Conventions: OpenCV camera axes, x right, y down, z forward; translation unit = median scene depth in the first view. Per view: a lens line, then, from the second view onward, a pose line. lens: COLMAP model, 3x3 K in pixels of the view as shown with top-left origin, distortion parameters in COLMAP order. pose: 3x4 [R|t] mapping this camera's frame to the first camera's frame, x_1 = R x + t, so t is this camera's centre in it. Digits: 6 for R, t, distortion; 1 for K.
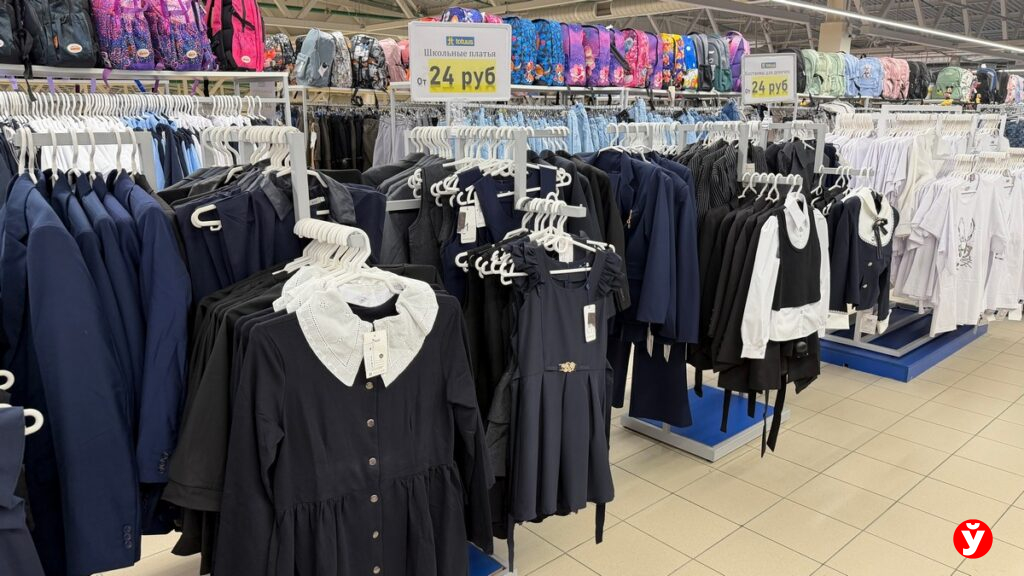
lens RADIAL K [[731.9, 0, 520.3], [0, 731.9, 290.1], [0, 0, 1]] dist [0.045454, -0.067918]
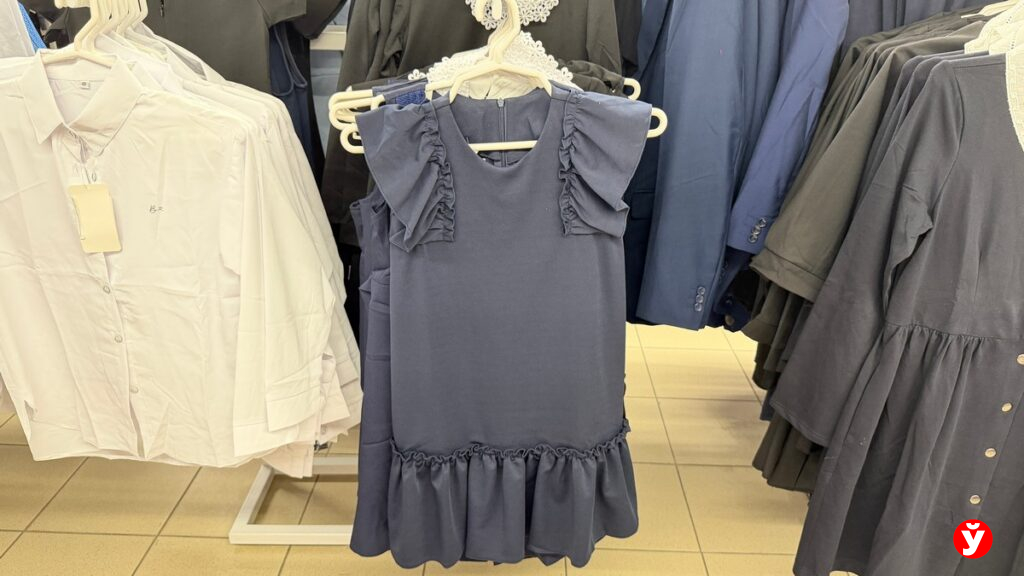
lens RADIAL K [[731.9, 0, 511.6], [0, 731.9, 290.6], [0, 0, 1]] dist [0.045454, -0.067918]
pose [[0.736823, 0.291233, -0.610144, -0.121680], [-0.179923, 0.954388, 0.238269, 0.117029], [0.651705, -0.065783, 0.755614, 0.130793]]
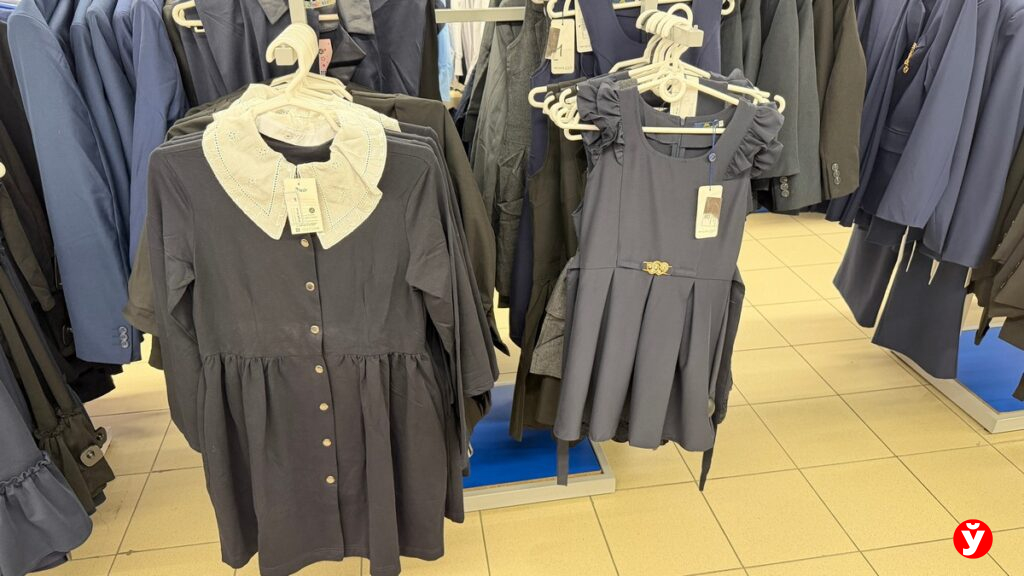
lens RADIAL K [[731.9, 0, 504.6], [0, 731.9, 320.6], [0, 0, 1]] dist [0.045454, -0.067918]
pose [[0.832388, 0.254532, -0.492284, 0.329821], [-0.110736, 0.946766, 0.302279, -0.050016], [0.543017, -0.197100, 0.816262, 0.341625]]
